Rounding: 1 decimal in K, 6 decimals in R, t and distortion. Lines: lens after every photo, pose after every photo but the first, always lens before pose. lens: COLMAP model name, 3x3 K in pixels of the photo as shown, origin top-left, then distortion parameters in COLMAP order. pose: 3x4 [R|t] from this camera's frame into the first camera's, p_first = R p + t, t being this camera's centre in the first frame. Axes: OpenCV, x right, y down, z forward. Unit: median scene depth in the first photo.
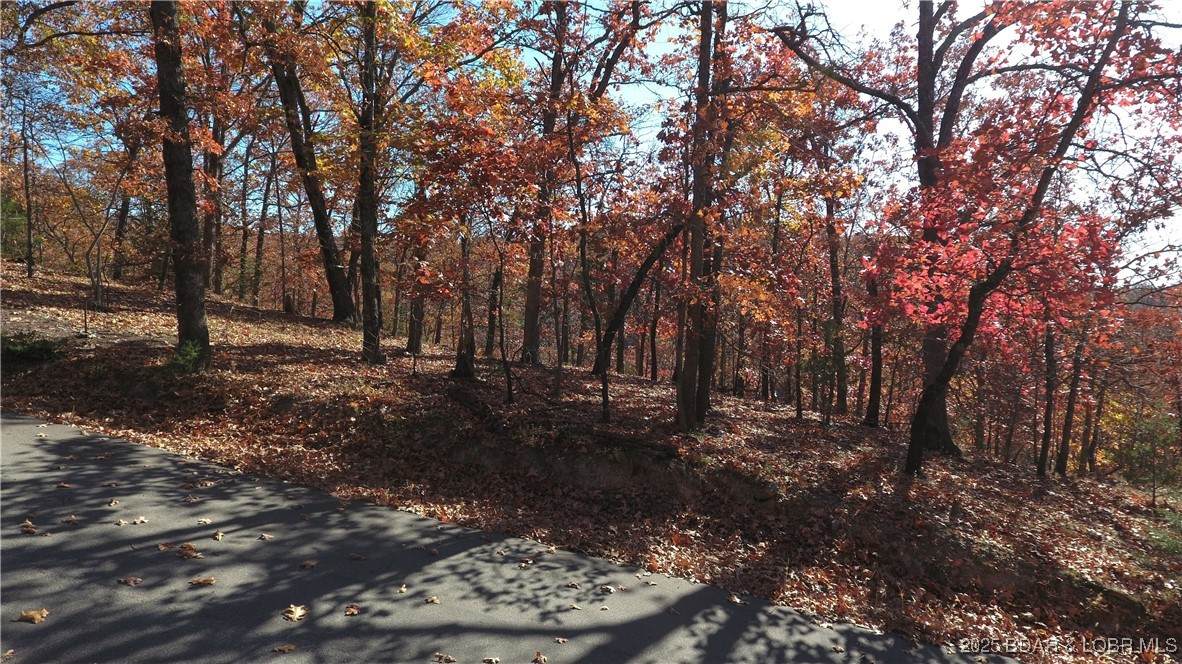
lens RADIAL K [[696.9, 0, 591.0], [0, 696.9, 331.4], [0, 0, 1]] dist [-0.002534, 0.000706]
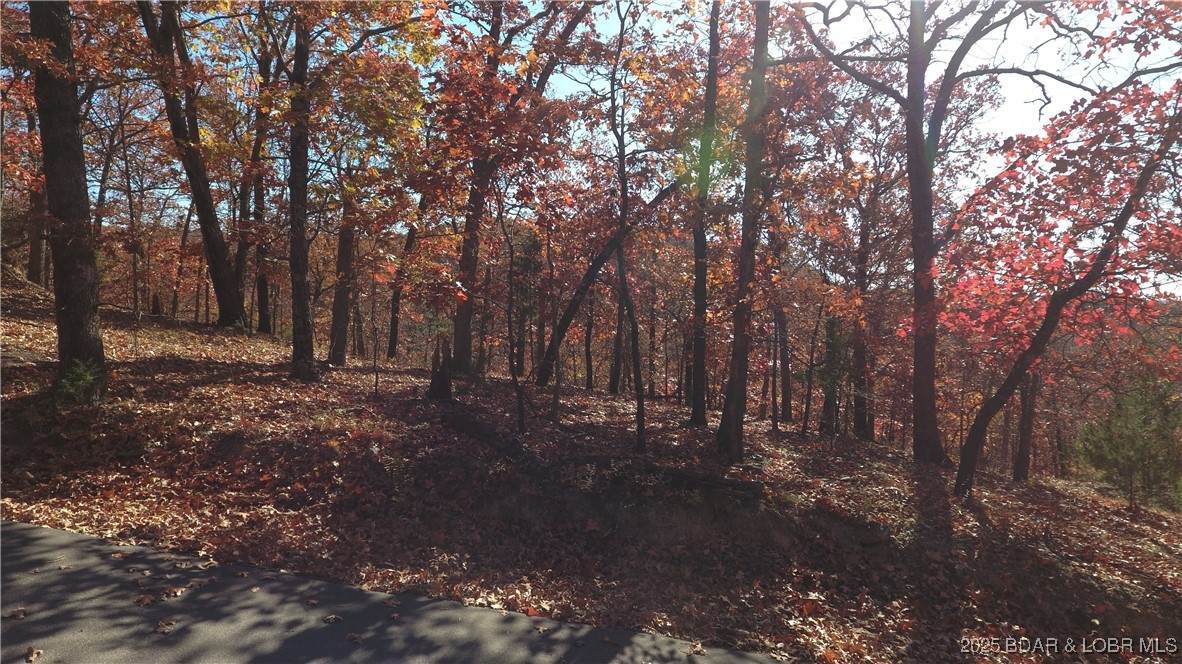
lens RADIAL K [[696.9, 0, 591.1], [0, 696.9, 329.9], [0, 0, 1]] dist [-0.002534, 0.000706]
pose [[0.980505, -0.002782, 0.196475, -0.232471], [0.003523, 0.999988, -0.003422, -0.013919], [-0.196463, 0.004048, 0.980503, 0.229551]]
